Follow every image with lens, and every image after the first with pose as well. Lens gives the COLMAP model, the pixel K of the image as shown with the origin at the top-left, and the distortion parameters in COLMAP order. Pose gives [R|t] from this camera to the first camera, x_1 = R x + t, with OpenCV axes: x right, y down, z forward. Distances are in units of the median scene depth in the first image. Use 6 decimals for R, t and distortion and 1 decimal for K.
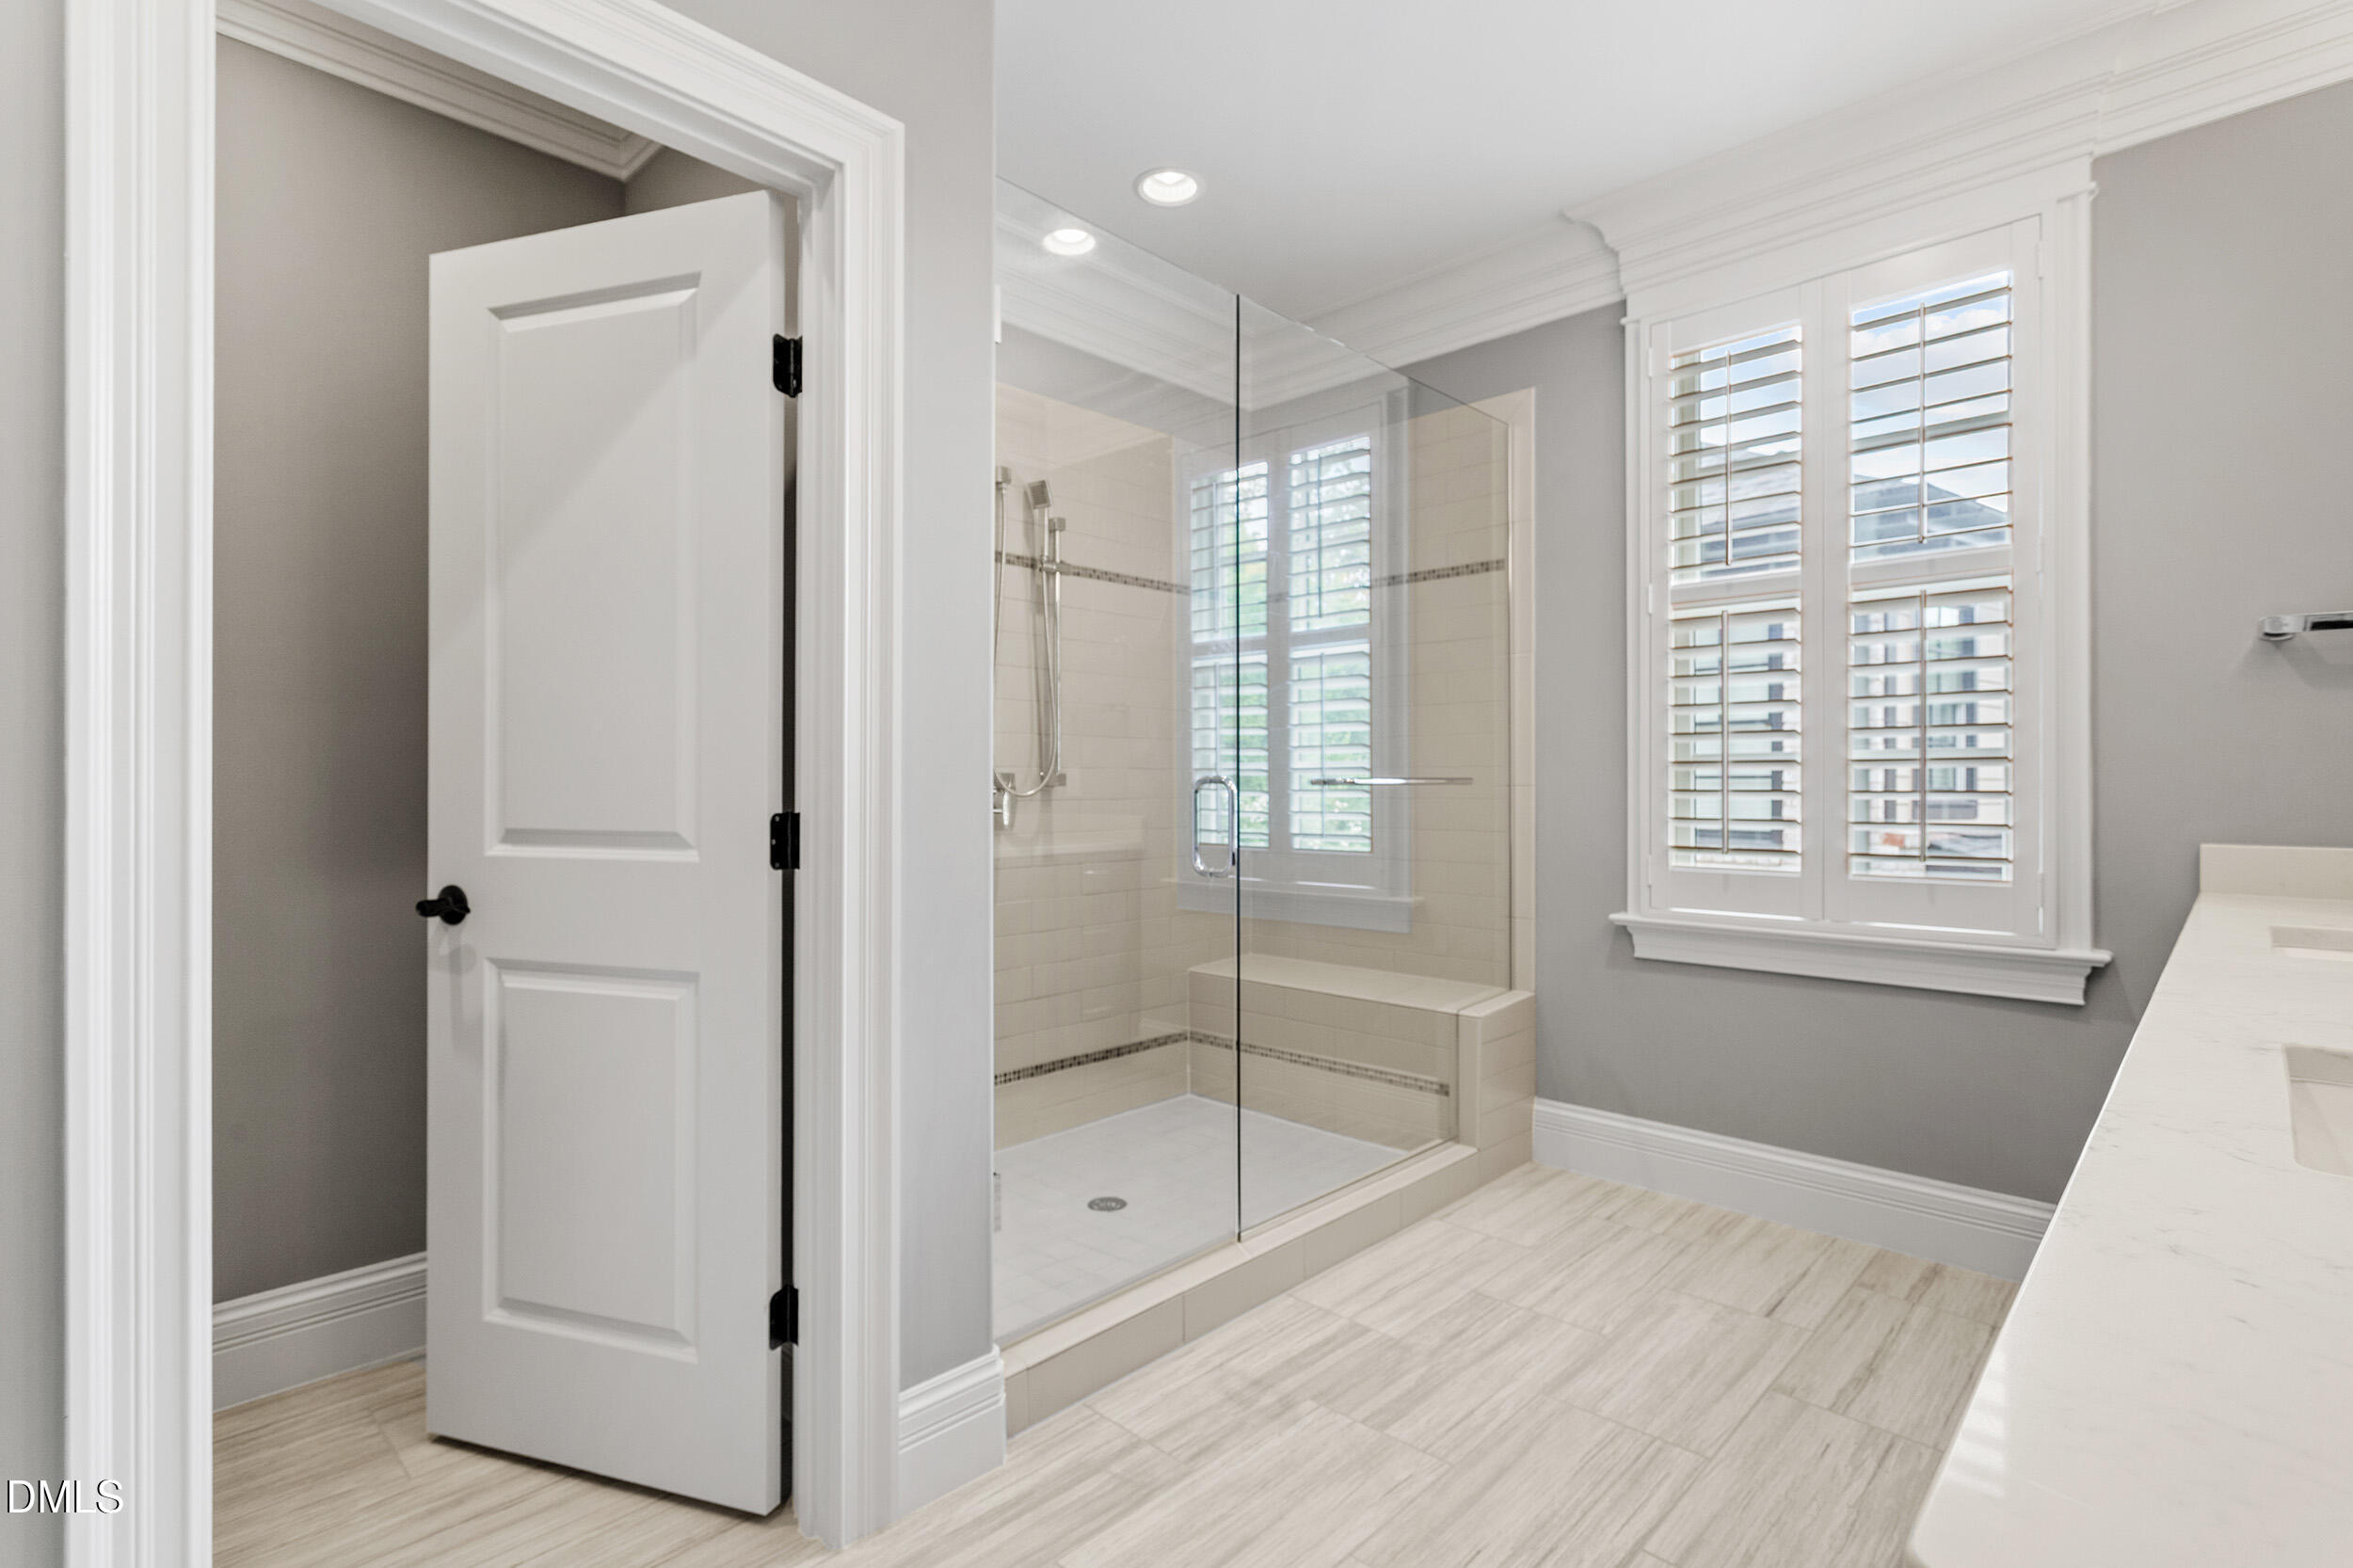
lens RADIAL K [[1121.0, 0, 1171.2], [0, 1121.0, 790.8], [0, 0, 1]] dist [0.000213, 0.000527]
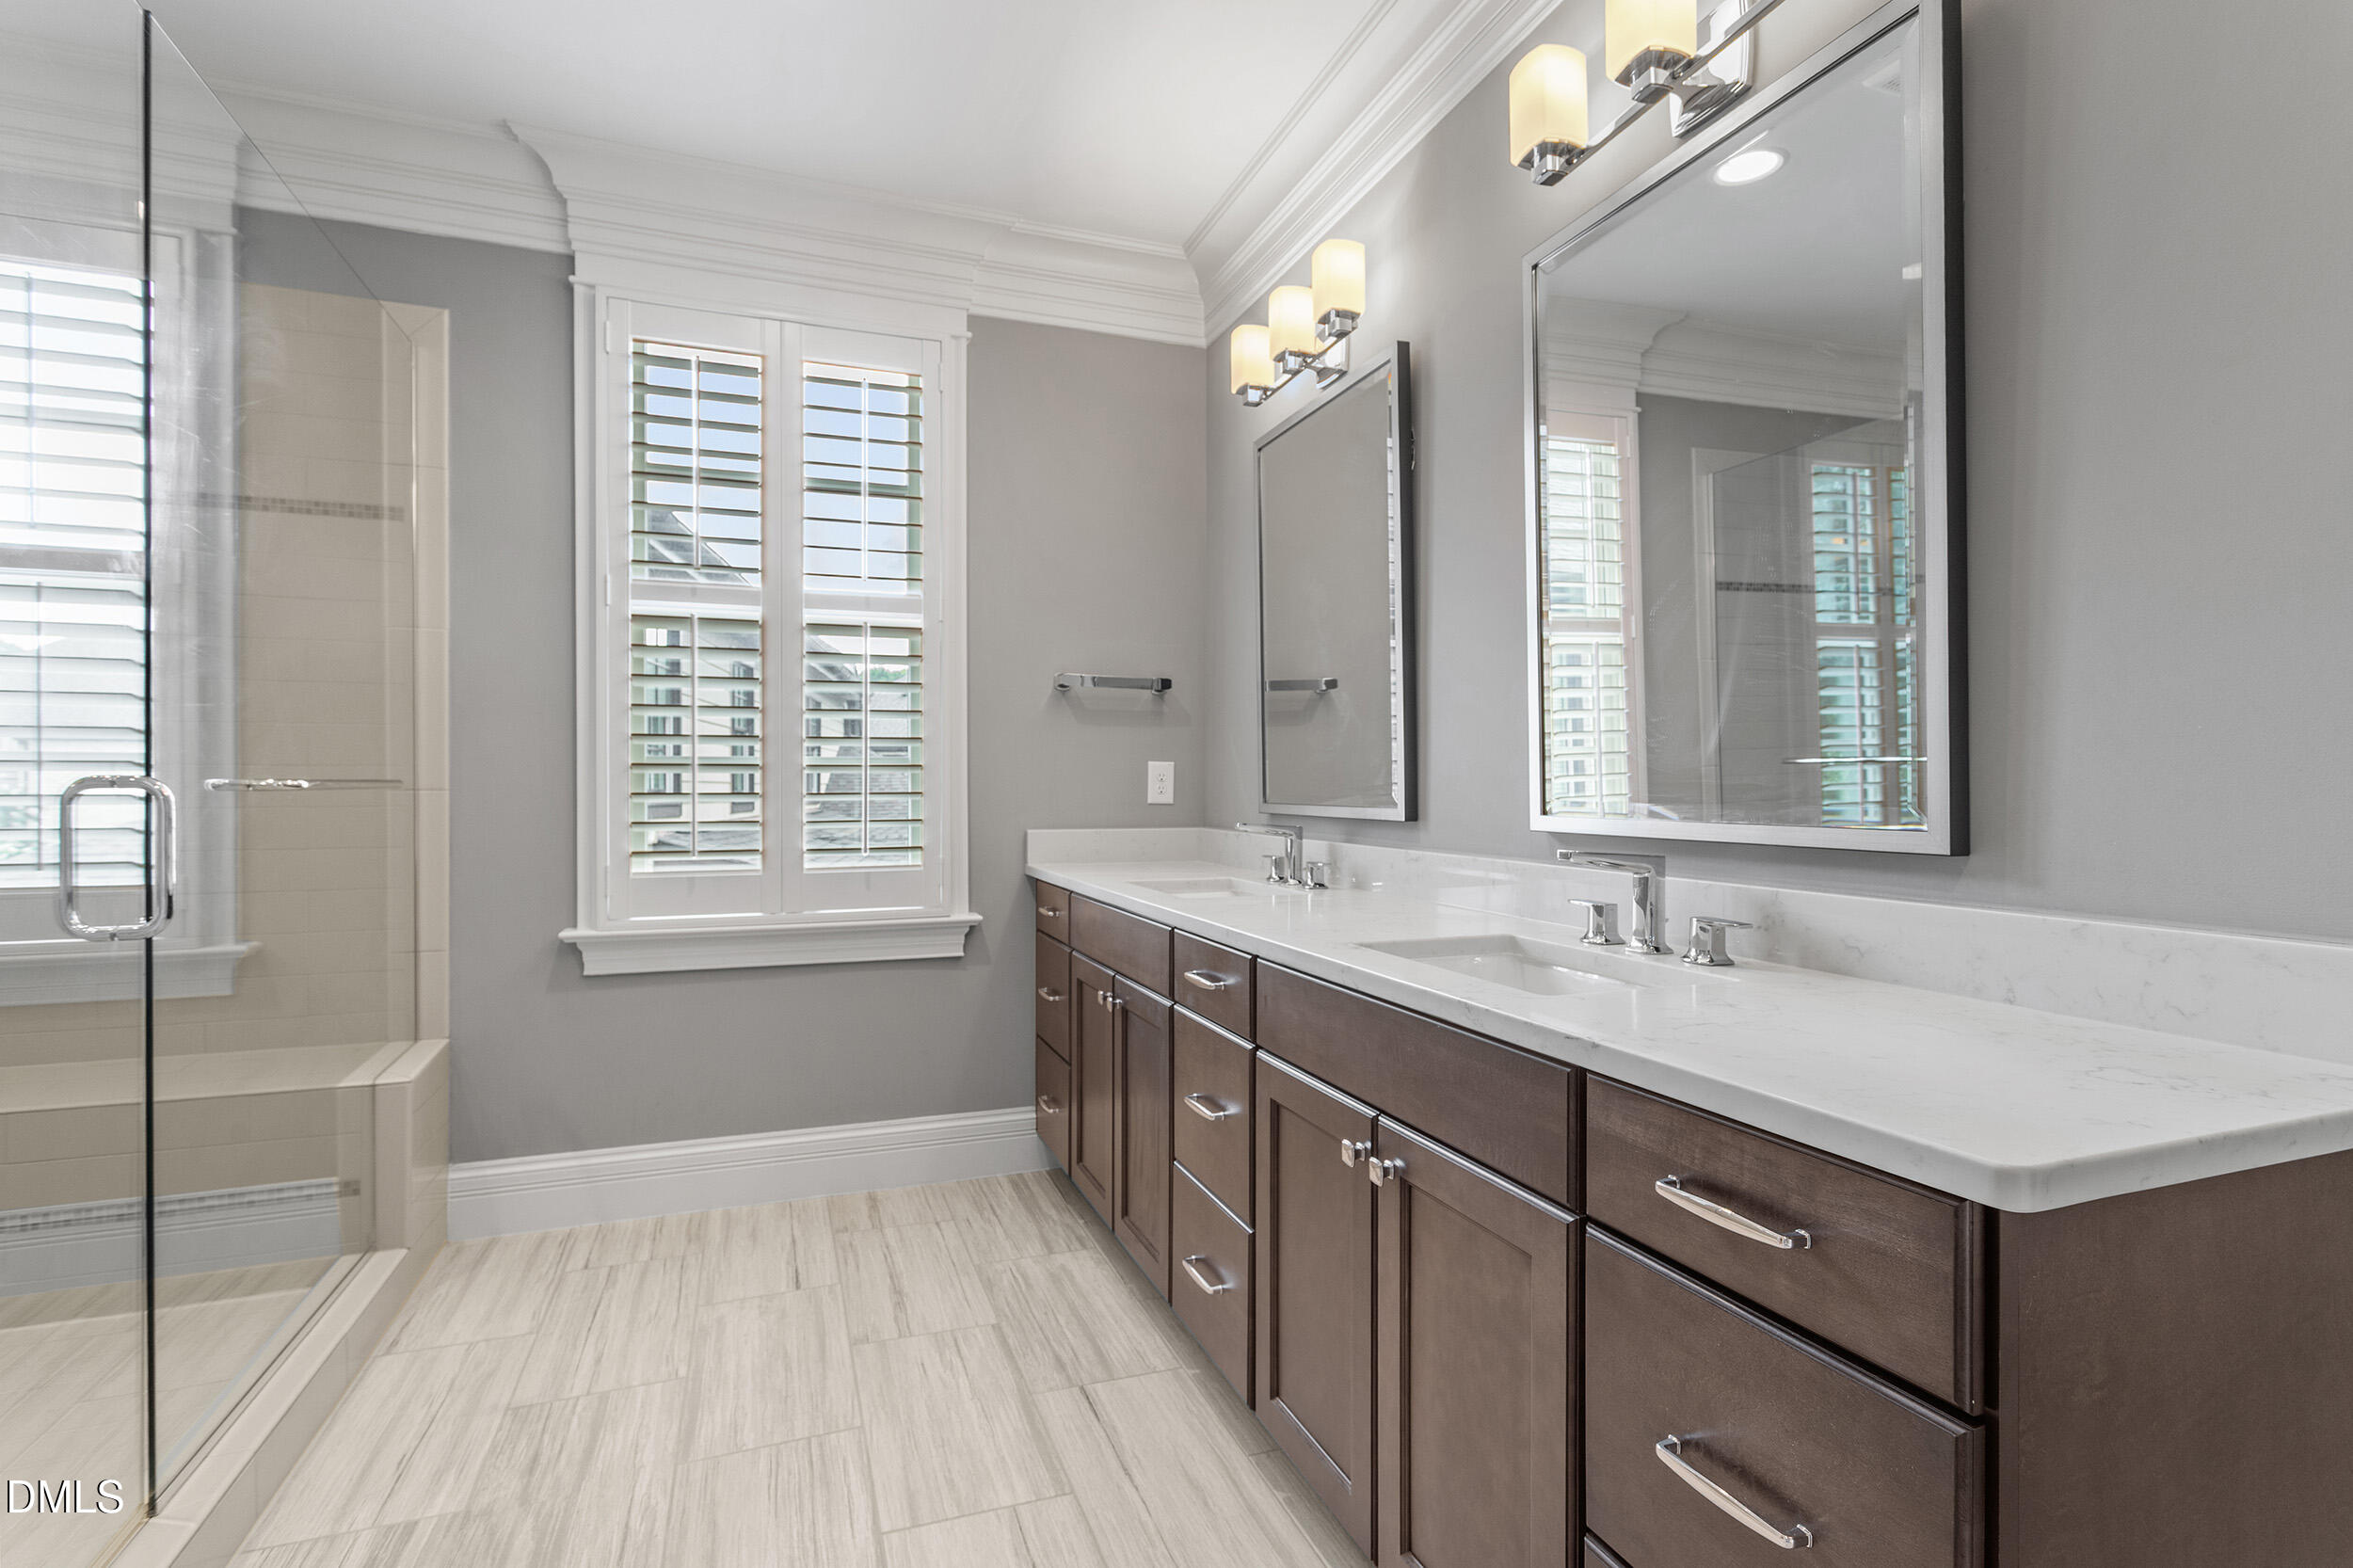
lens RADIAL K [[1121.0, 0, 1171.2], [0, 1121.0, 790.8], [0, 0, 1]] dist [0.000213, 0.000527]
pose [[0.428084, -0.002346, 0.903736, -0.226938], [0.006260, 0.999980, -0.000369, 0.000126], [-0.903717, 0.005815, 0.428091, 0.185384]]
